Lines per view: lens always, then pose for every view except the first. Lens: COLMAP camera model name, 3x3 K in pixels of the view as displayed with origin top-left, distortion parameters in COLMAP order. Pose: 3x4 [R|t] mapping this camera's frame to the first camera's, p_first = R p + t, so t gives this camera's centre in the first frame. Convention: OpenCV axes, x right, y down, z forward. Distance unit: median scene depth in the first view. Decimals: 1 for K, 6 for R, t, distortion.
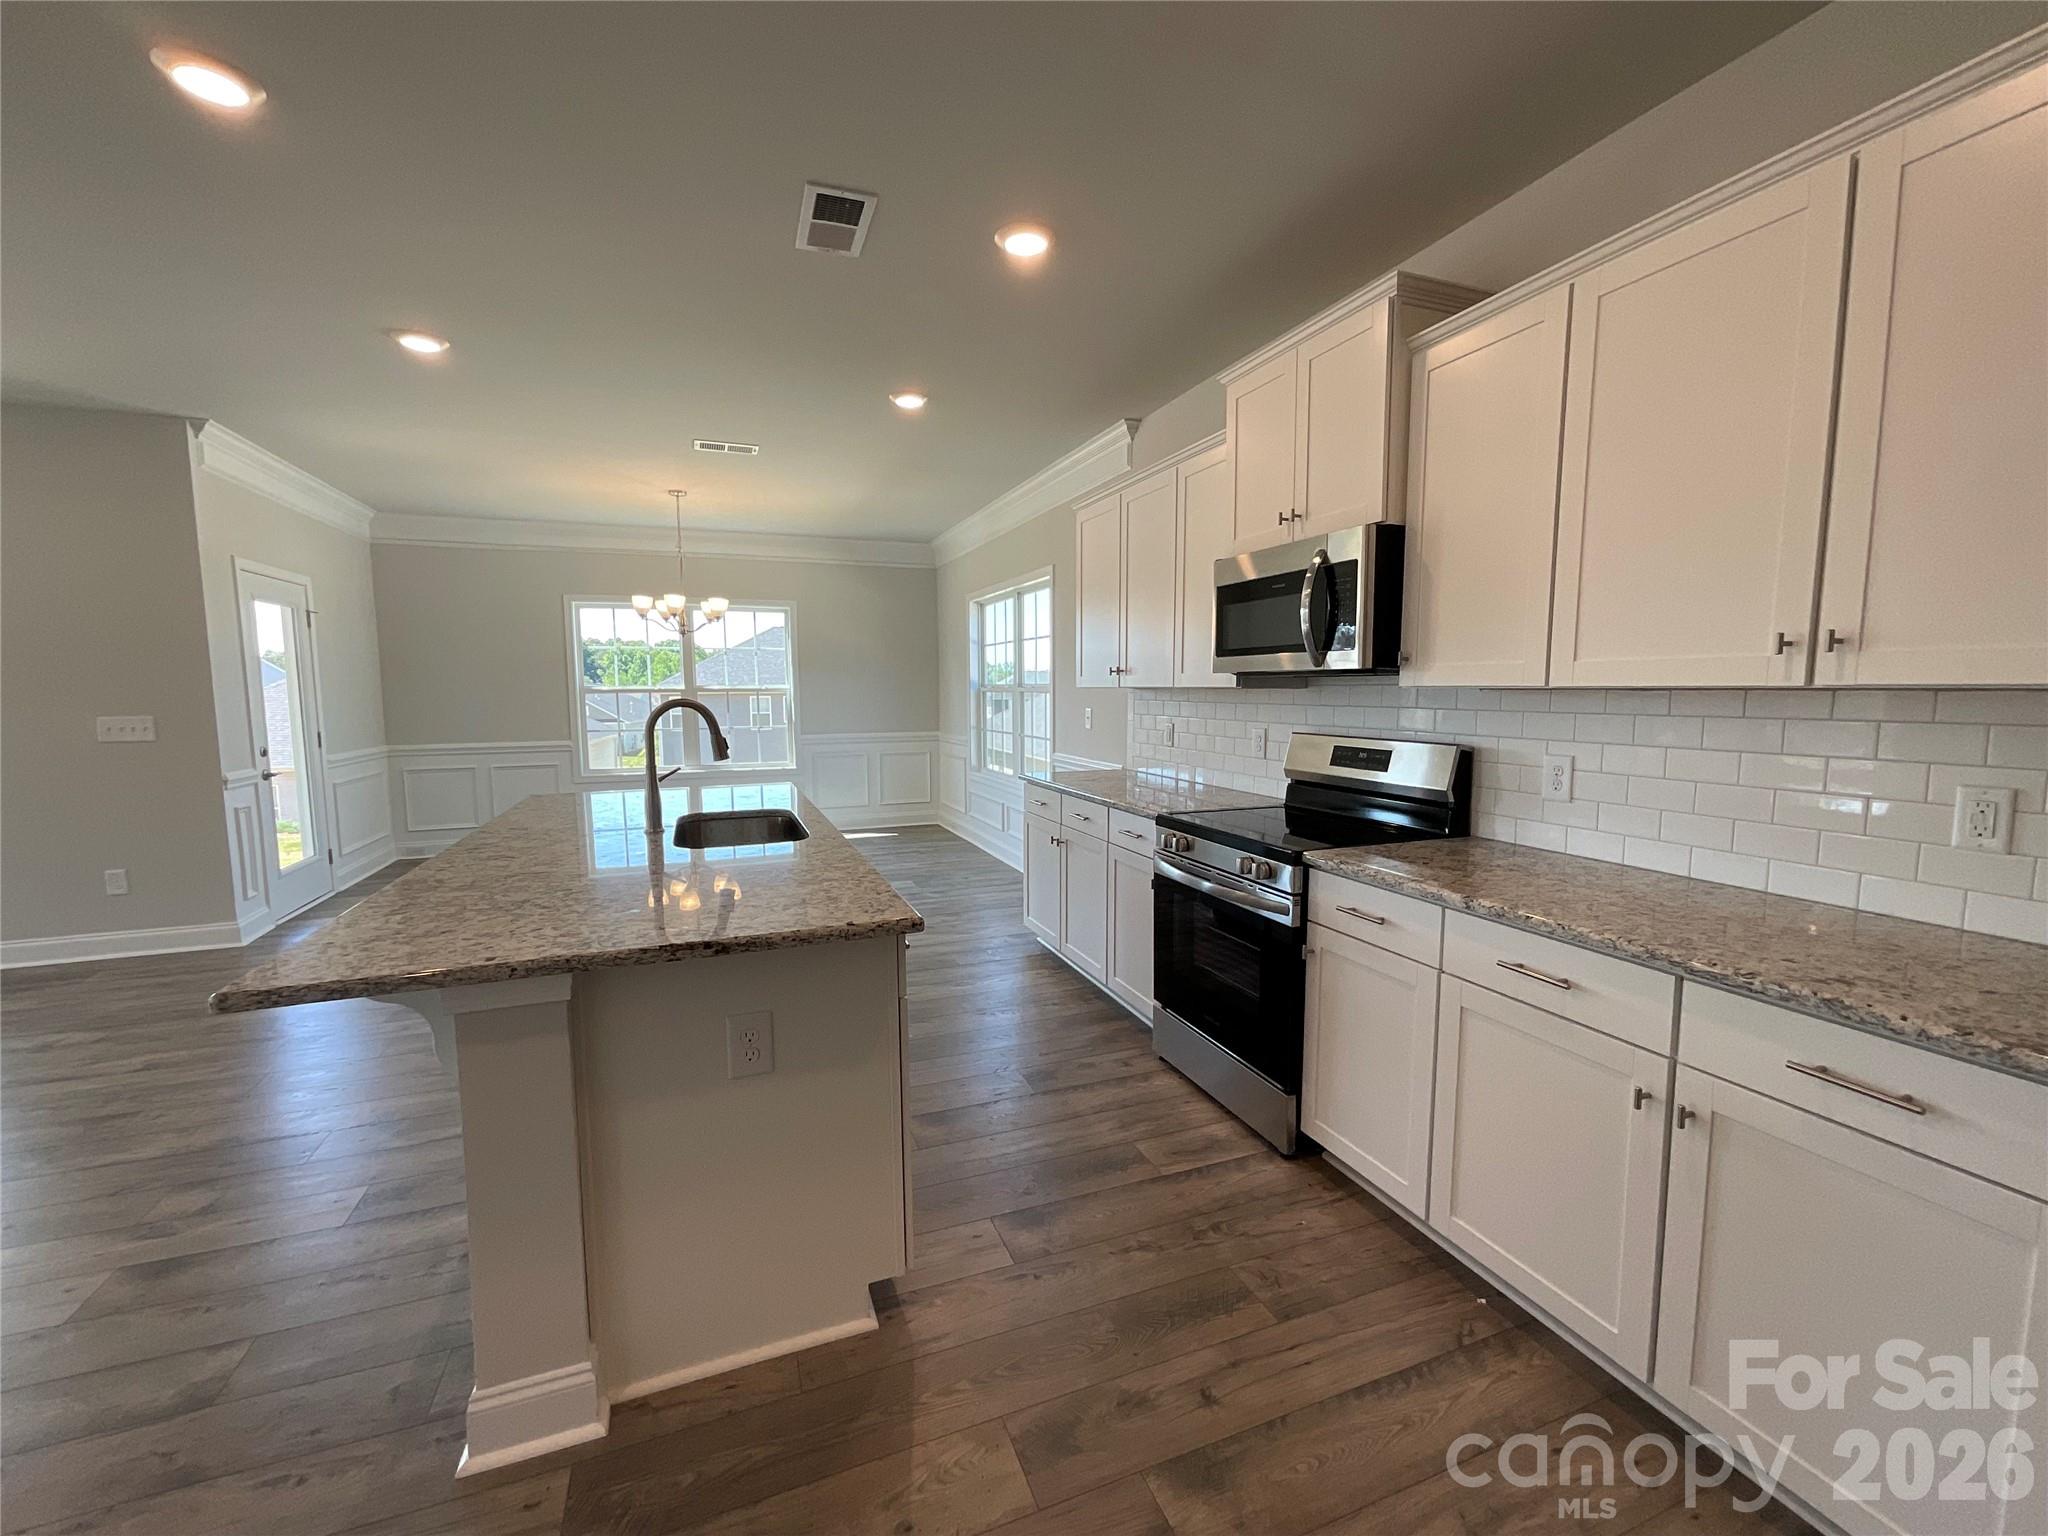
lens RADIAL K [[835.2, 0, 1021.6], [0, 835.2, 769.2], [0, 0, 1]] dist [0.007804, -0.000846]
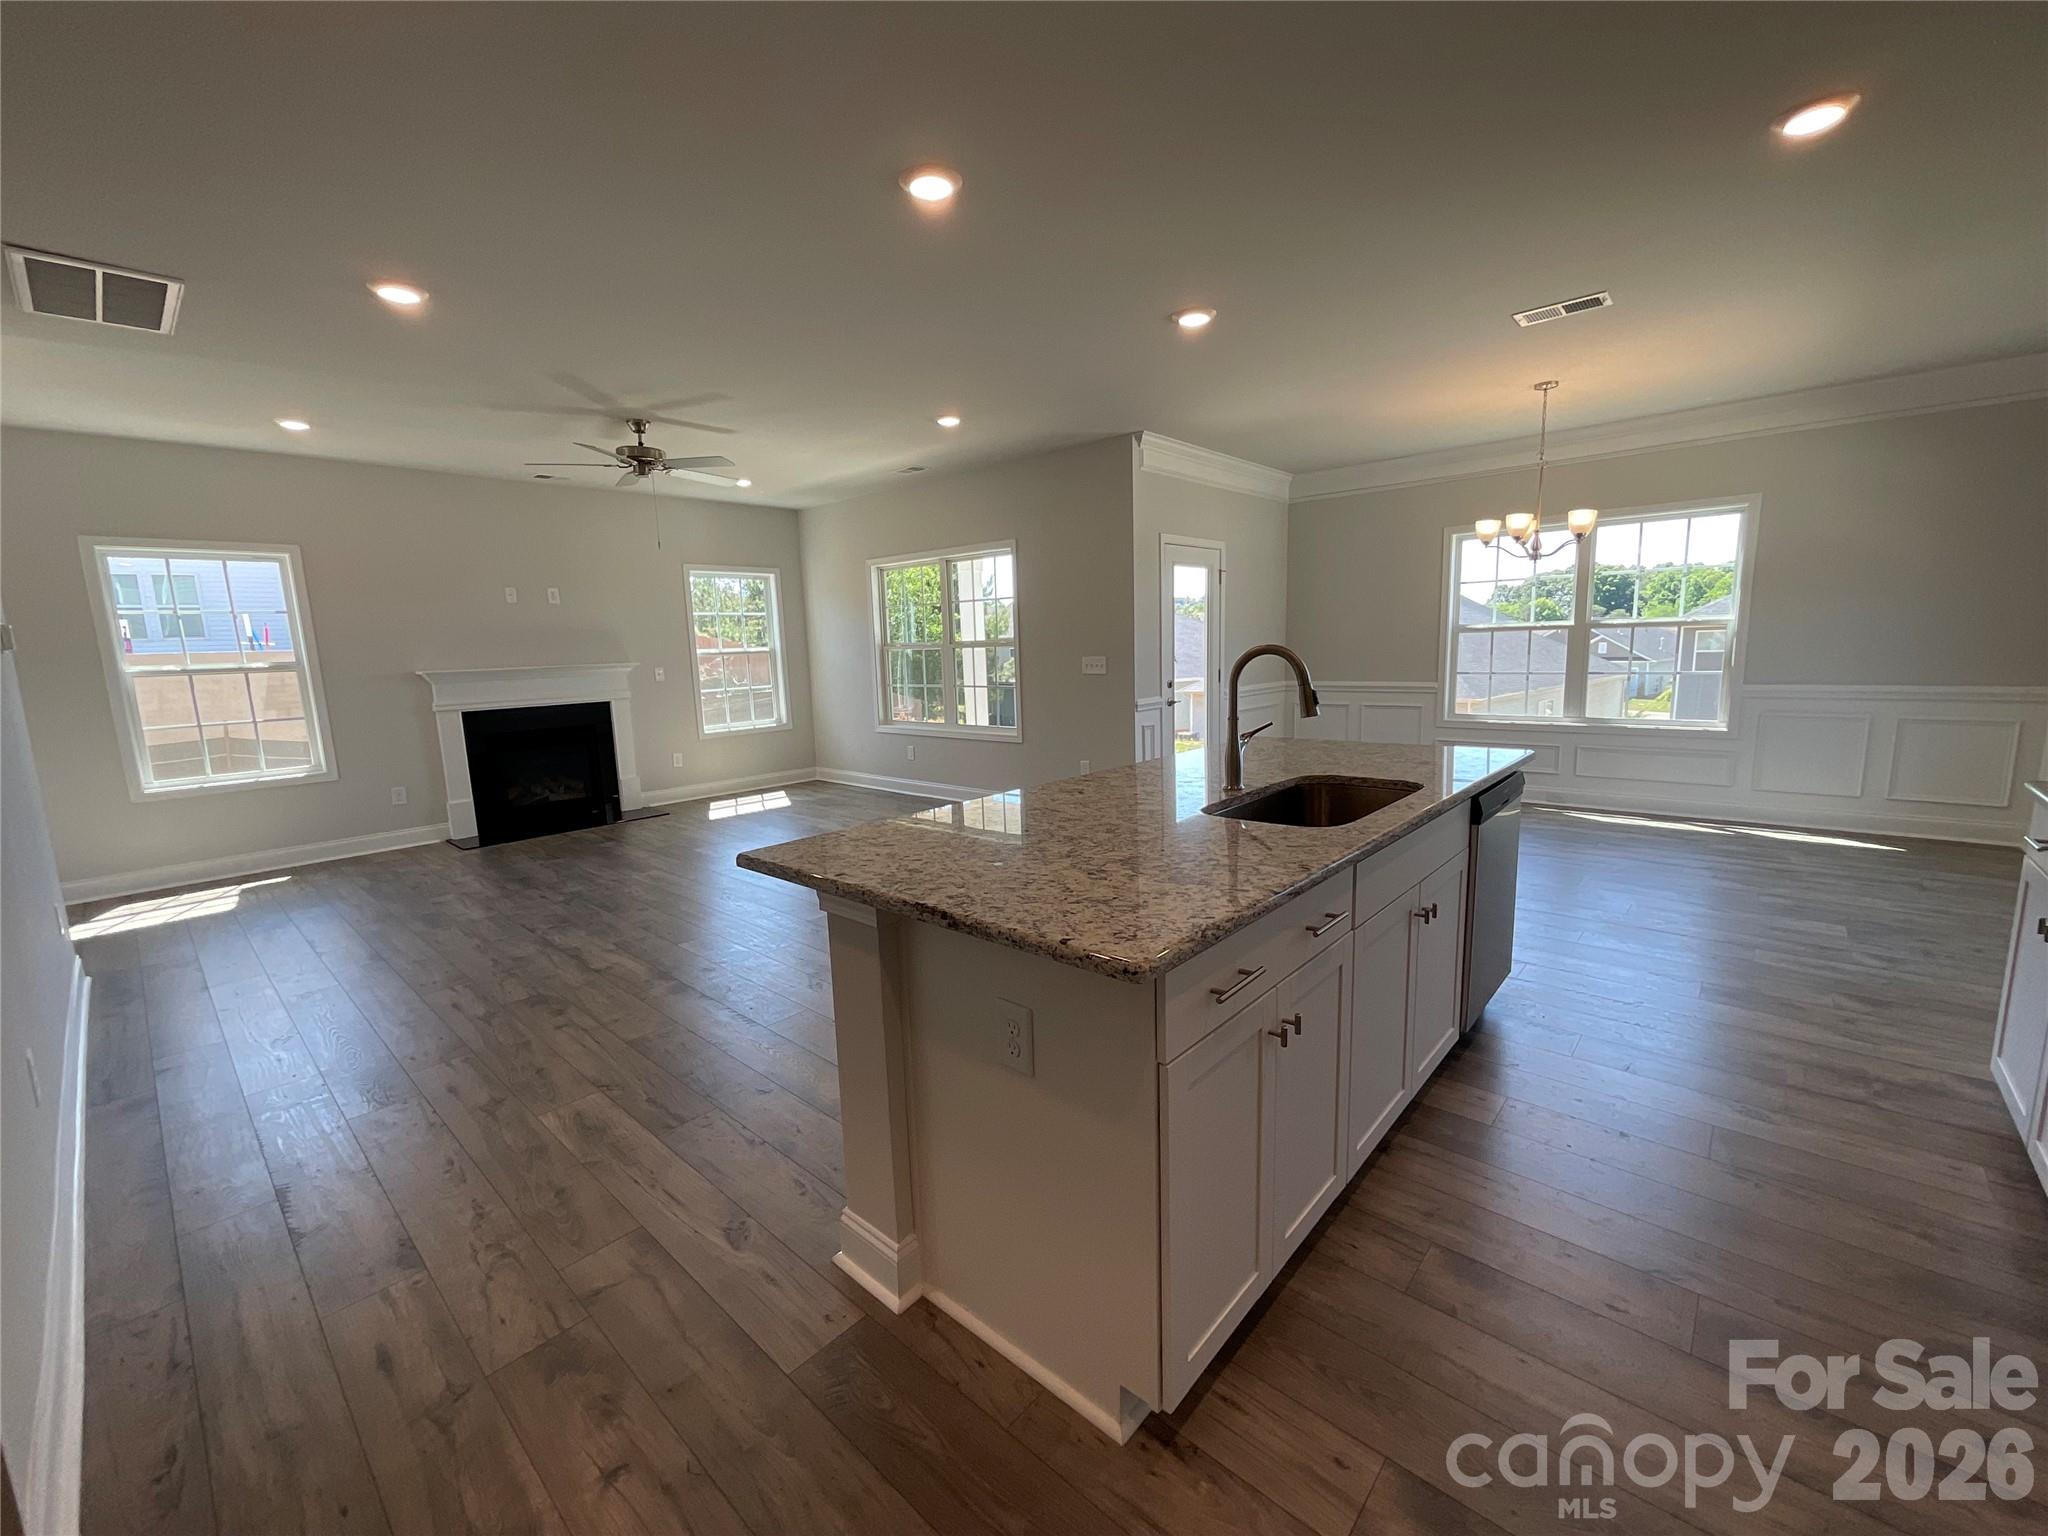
lens RADIAL K [[835.2, 0, 1015.4], [0, 835.2, 768.4], [0, 0, 1]] dist [0.007804, -0.000846]
pose [[0.458238, 0.126248, -0.879818, 0.162460], [-0.060775, 0.991995, 0.110692, -0.022476], [0.886750, 0.002748, 0.462242, 0.214876]]
